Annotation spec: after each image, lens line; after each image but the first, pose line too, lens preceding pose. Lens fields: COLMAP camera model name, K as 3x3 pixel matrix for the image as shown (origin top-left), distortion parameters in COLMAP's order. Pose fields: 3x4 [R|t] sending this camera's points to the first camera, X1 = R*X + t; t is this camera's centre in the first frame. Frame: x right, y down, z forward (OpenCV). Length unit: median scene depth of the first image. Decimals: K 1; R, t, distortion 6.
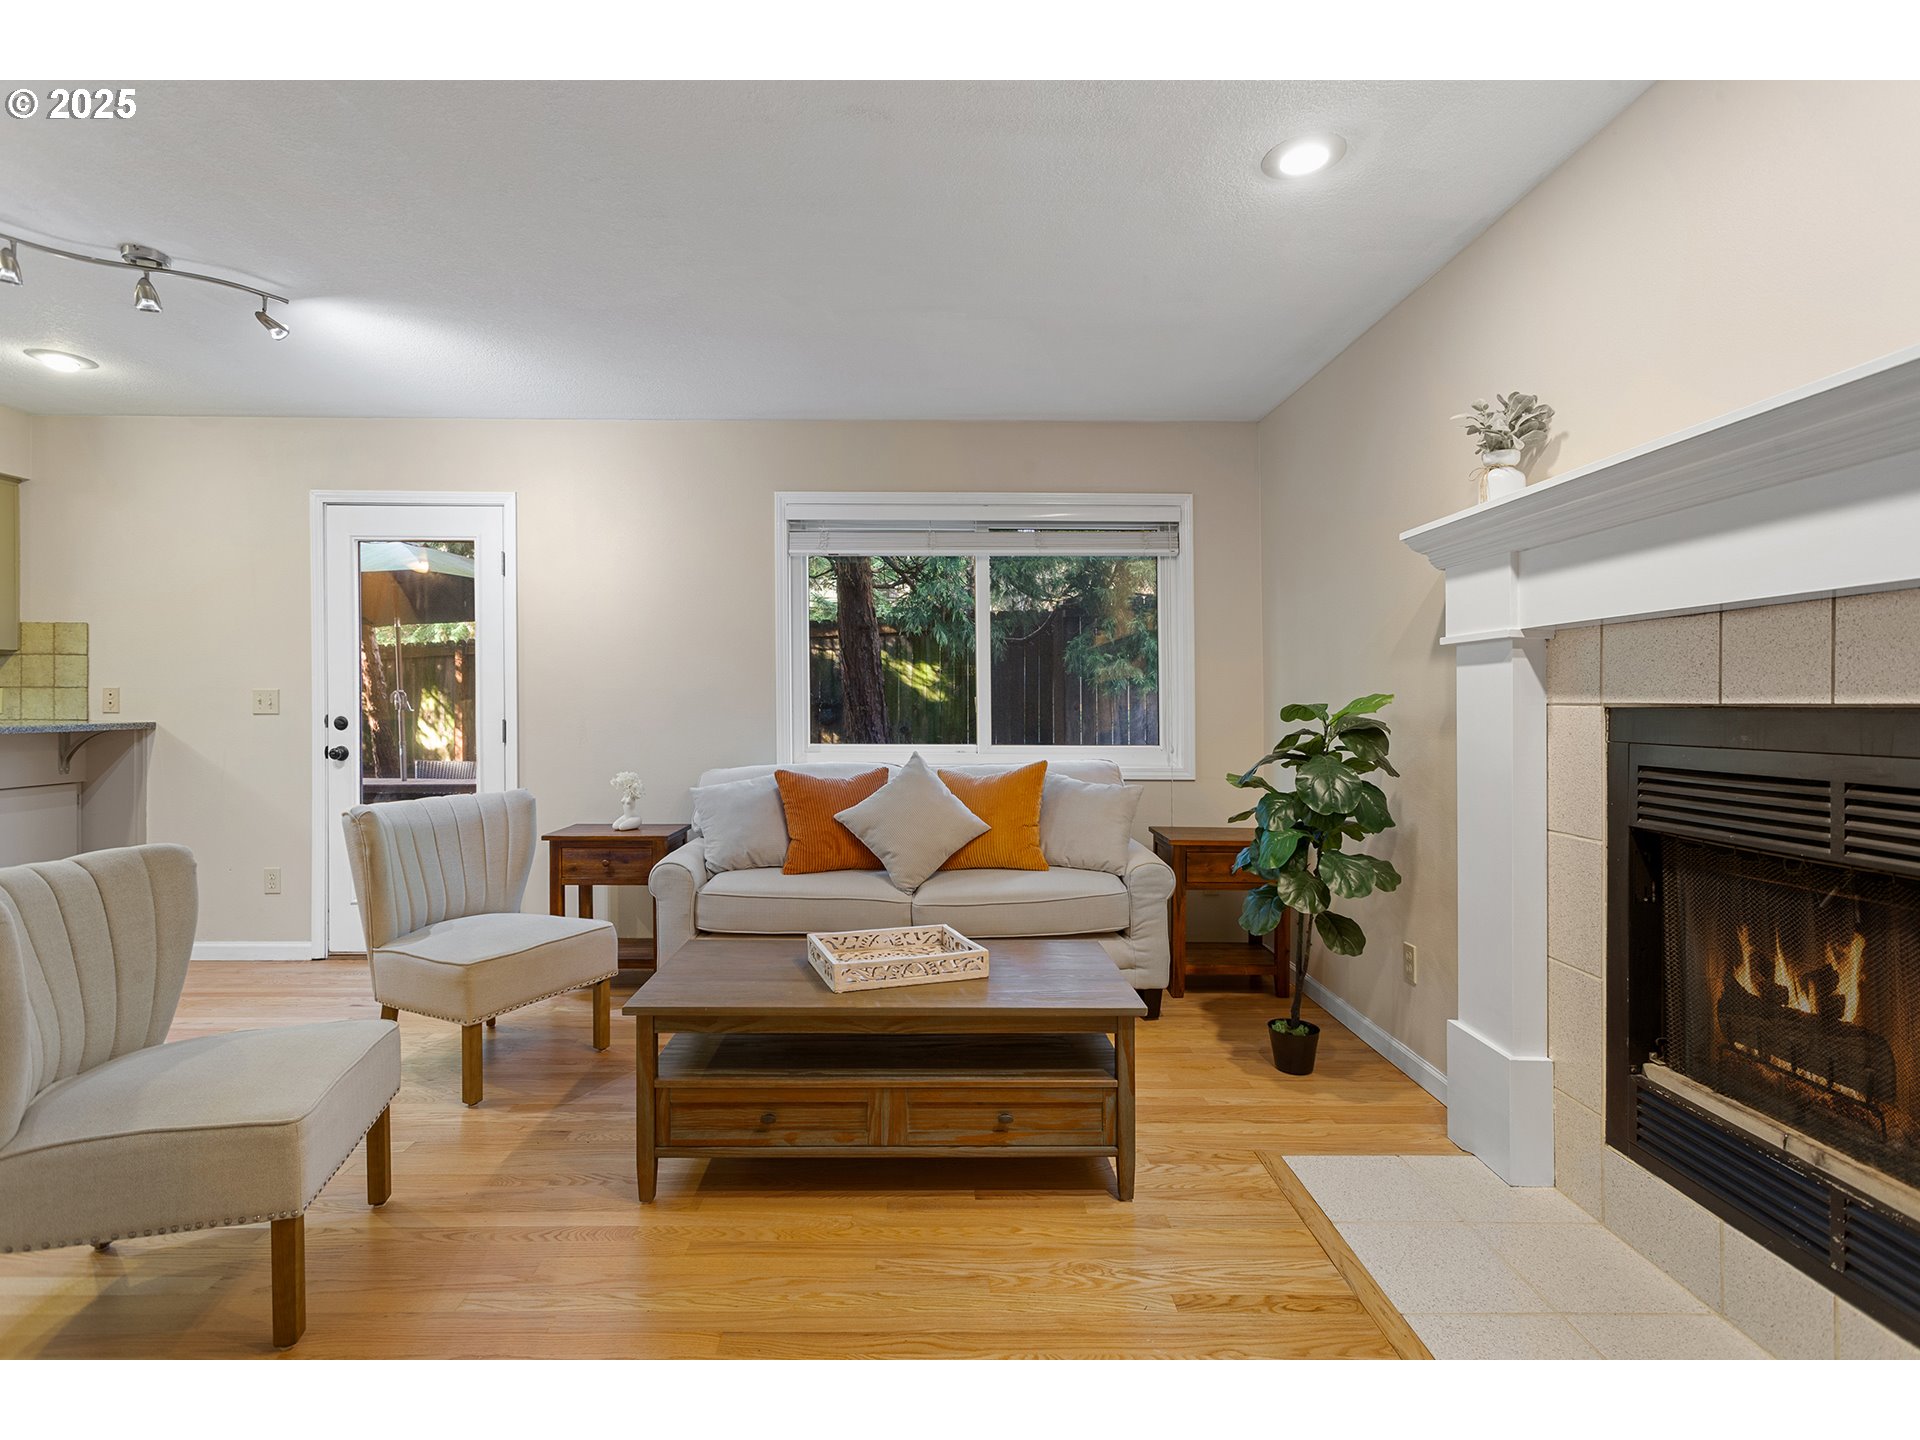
lens RADIAL K [[899.8, 0, 939.8], [0, 899.8, 711.1], [0, 0, 1]] dist [0.005358, 0.000705]
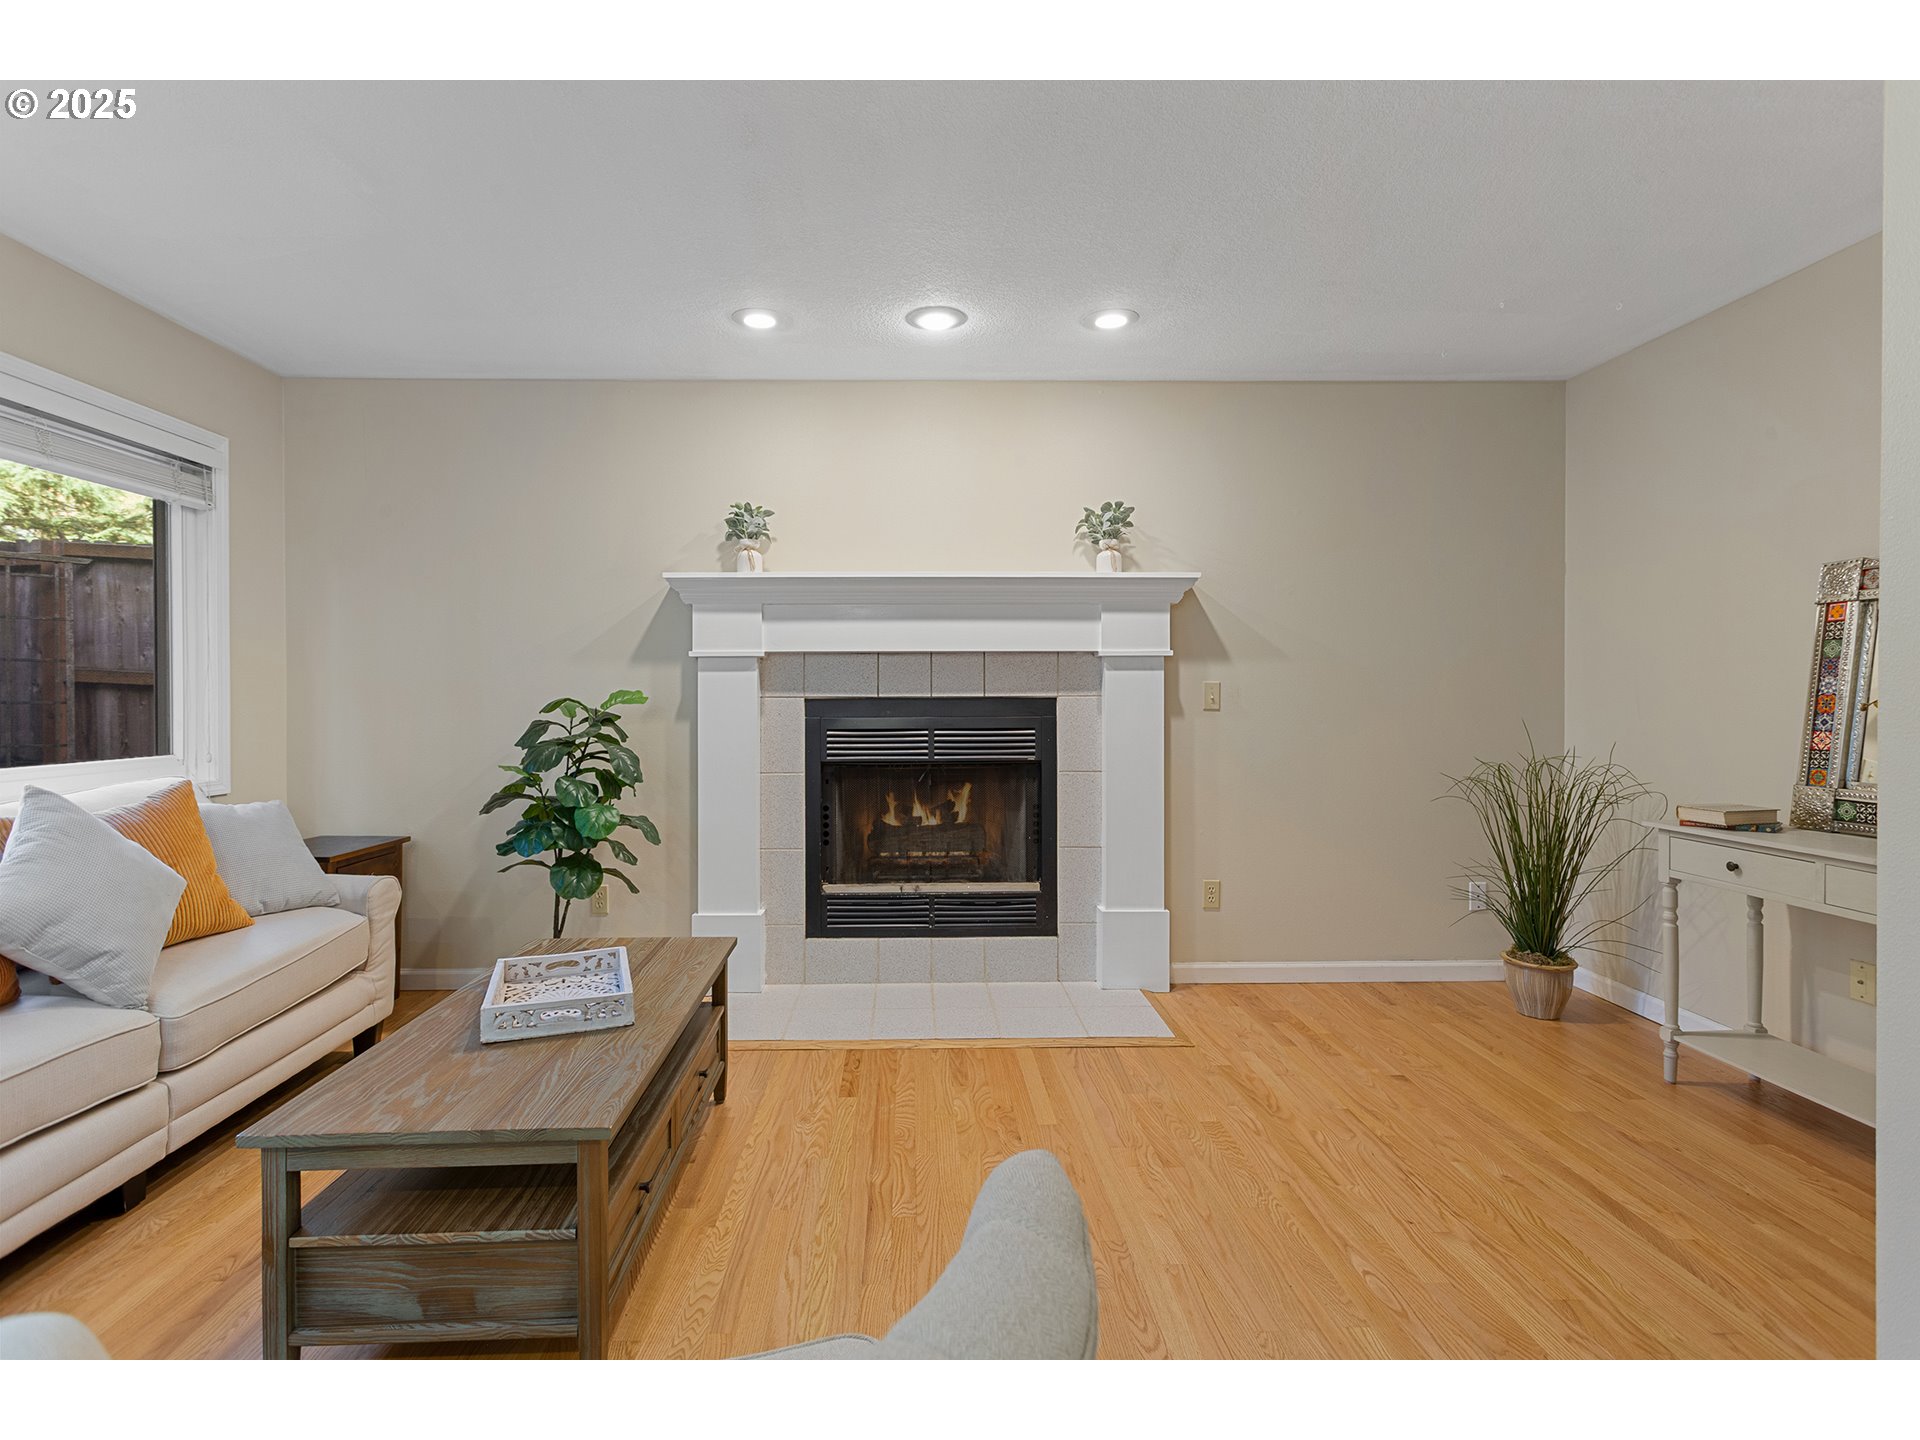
lens RADIAL K [[899.8, 0, 939.8], [0, 899.8, 711.1], [0, 0, 1]] dist [0.005358, 0.000705]
pose [[-0.026768, -0.015313, 0.999524, -1.092888], [0.011073, 0.999817, 0.015614, -0.005316], [-0.999580, 0.011486, -0.026594, 0.781739]]
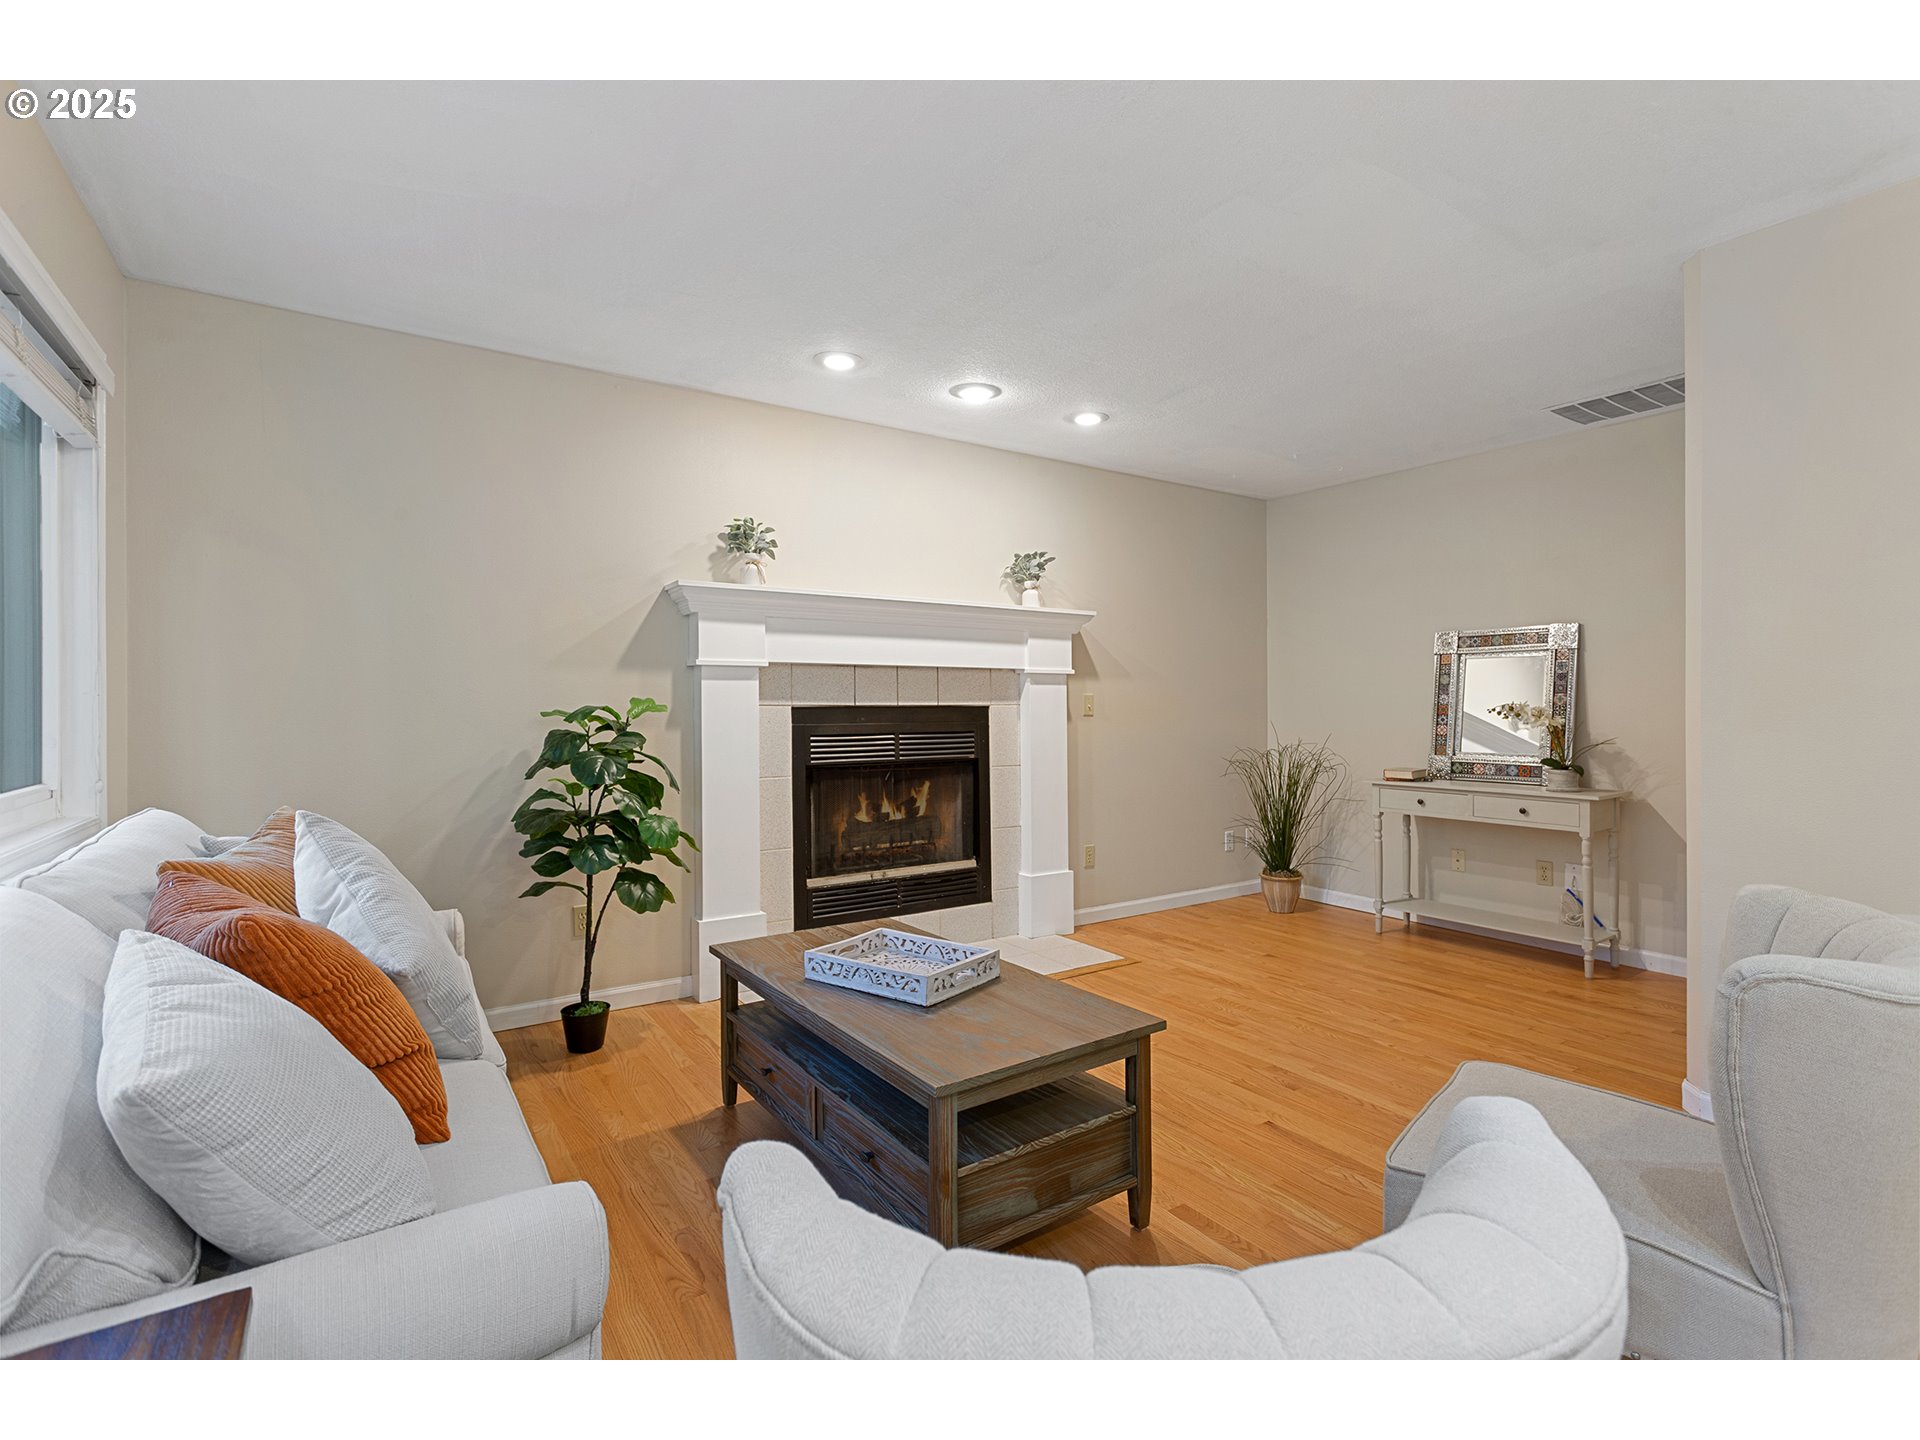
lens RADIAL K [[868.7, 0, 960.0], [0, 868.7, 720.0], [0, 0, 1]] dist [0.001257, 0.000137]
pose [[-0.550637, -0.010941, 0.834673, -1.027783], [0.009232, 0.999773, 0.019195, -0.009193], [-0.834693, 0.018275, -0.550412, 1.740938]]
